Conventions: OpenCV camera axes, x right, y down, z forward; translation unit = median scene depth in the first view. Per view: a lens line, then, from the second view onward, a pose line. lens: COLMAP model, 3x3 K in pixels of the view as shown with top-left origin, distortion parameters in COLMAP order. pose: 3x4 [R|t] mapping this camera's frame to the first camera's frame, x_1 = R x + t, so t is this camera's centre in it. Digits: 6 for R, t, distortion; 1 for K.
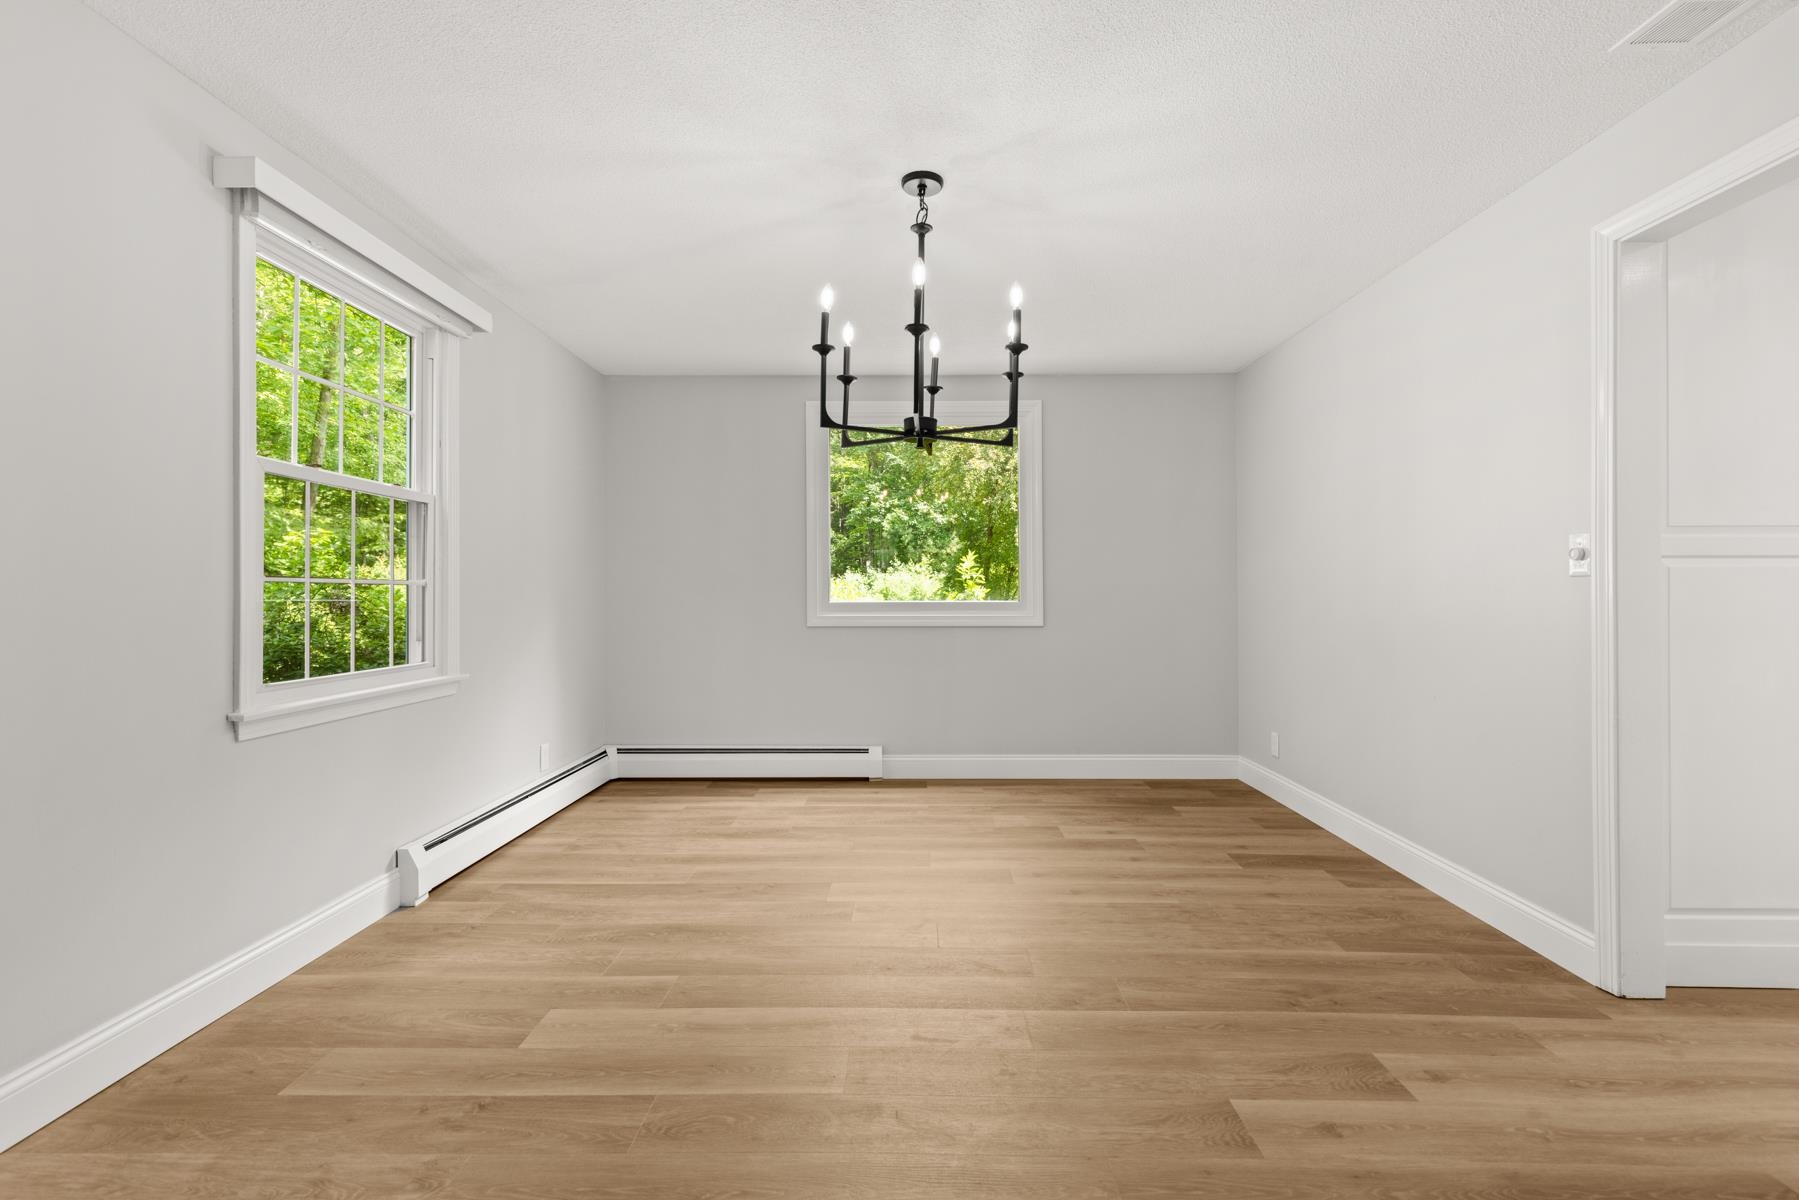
lens RADIAL K [[814.3, 0, 905.7], [0, 814.3, 594.6], [0, 0, 1]] dist [0.011066, -0.001457]
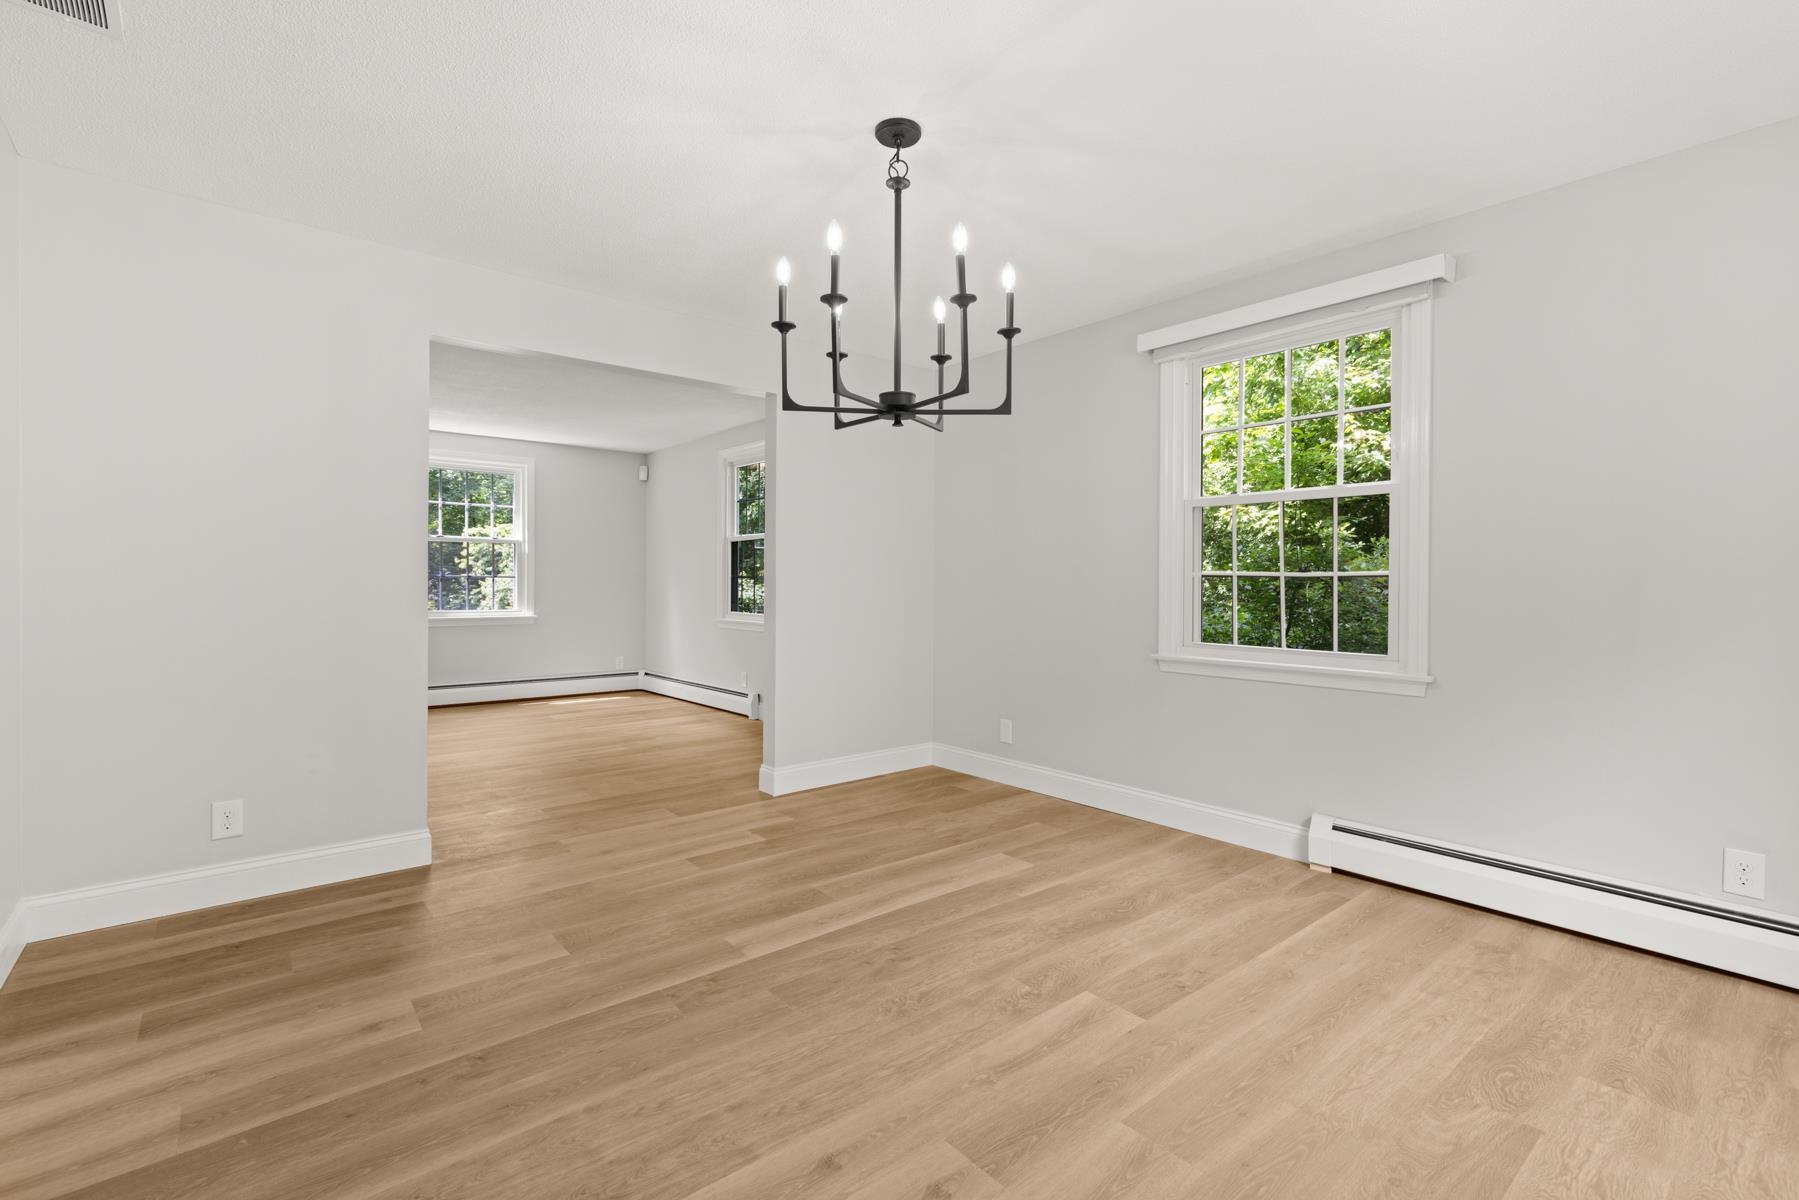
lens RADIAL K [[814.3, 0, 913.9], [0, 814.3, 600.6], [0, 0, 1]] dist [0.011066, -0.001457]
pose [[-0.755133, 0.013947, -0.655424, 0.612815], [-0.002447, 0.999707, 0.024093, -0.007090], [0.655568, 0.019797, -0.754877, 1.730321]]
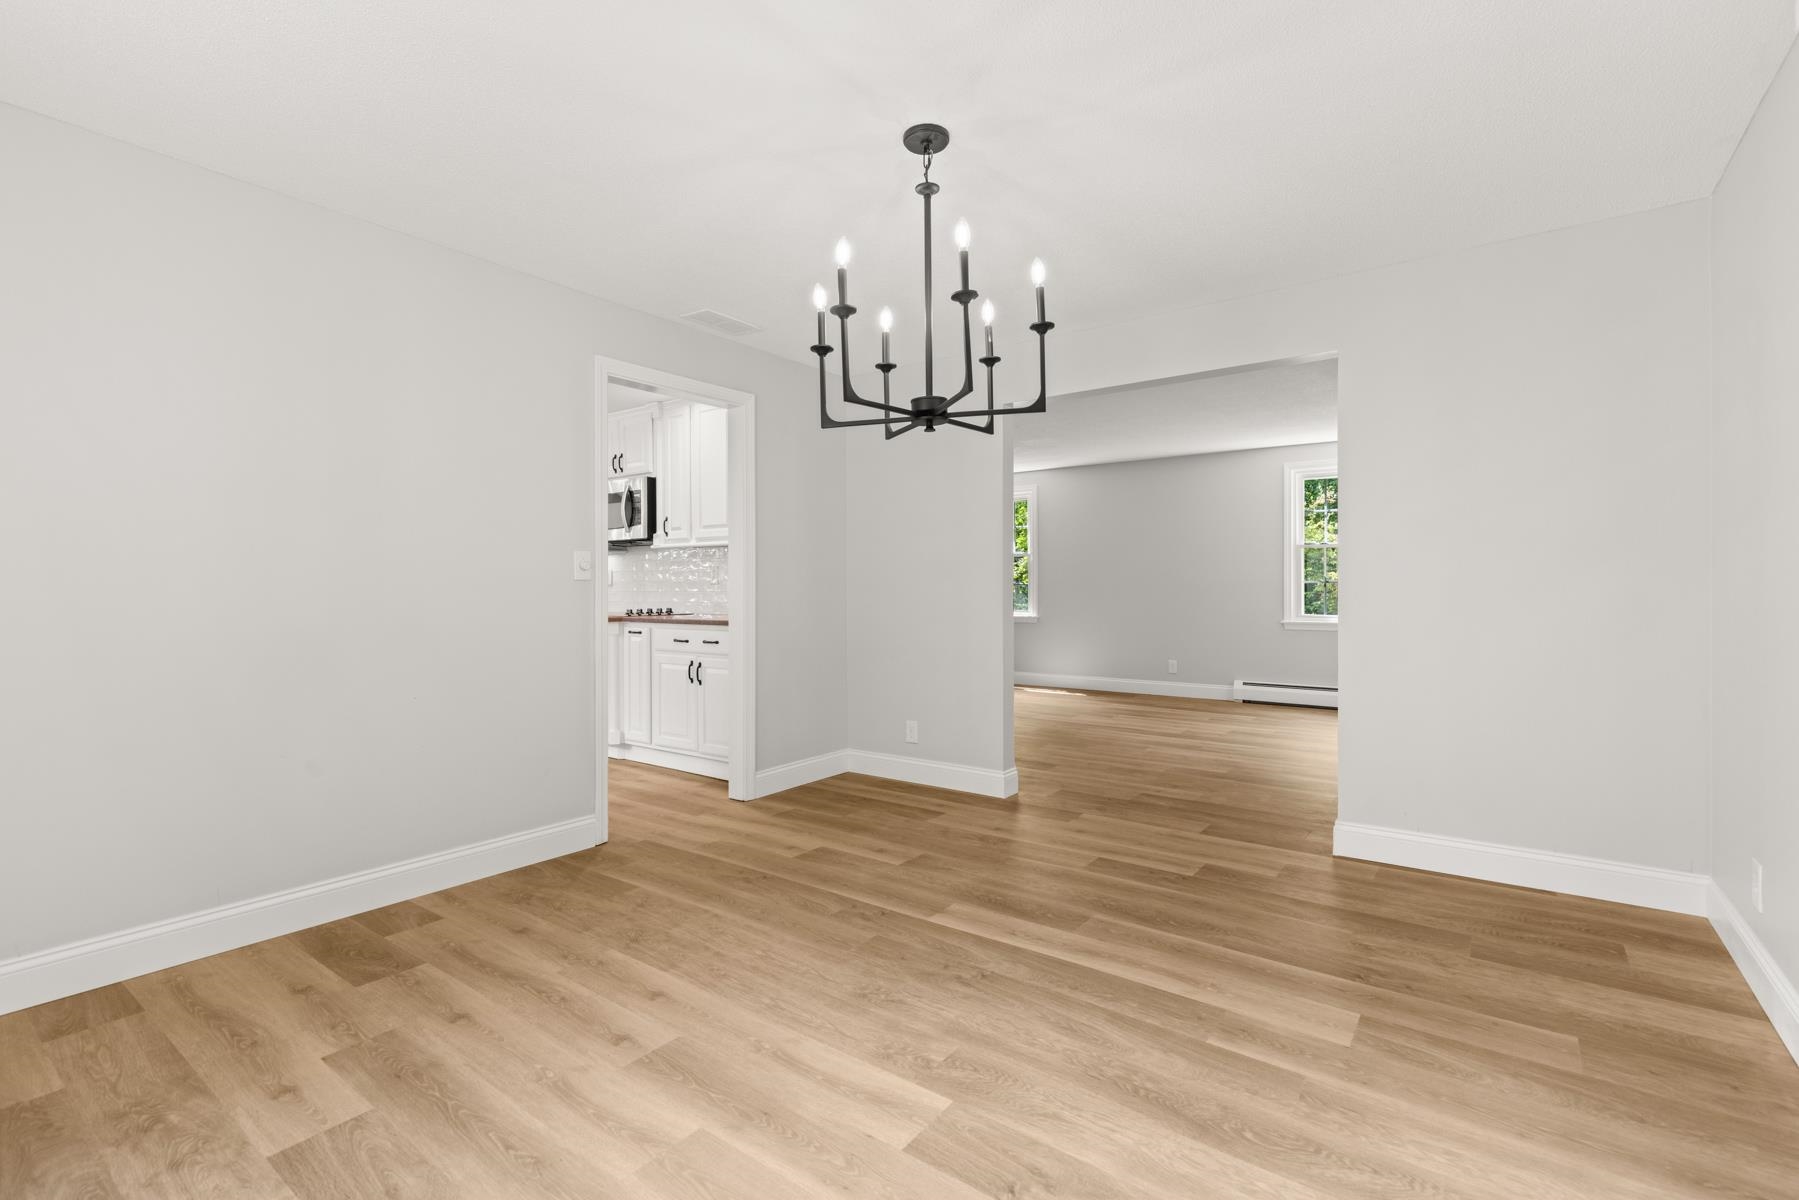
lens RADIAL K [[814.3, 0, 896.3], [0, 814.3, 599.0], [0, 0, 1]] dist [0.011066, -0.001457]
pose [[-0.804916, -0.001446, 0.593387, -0.499654], [0.007868, 0.999883, 0.013109, -0.005482], [-0.593336, 0.015221, -0.804811, 1.783524]]
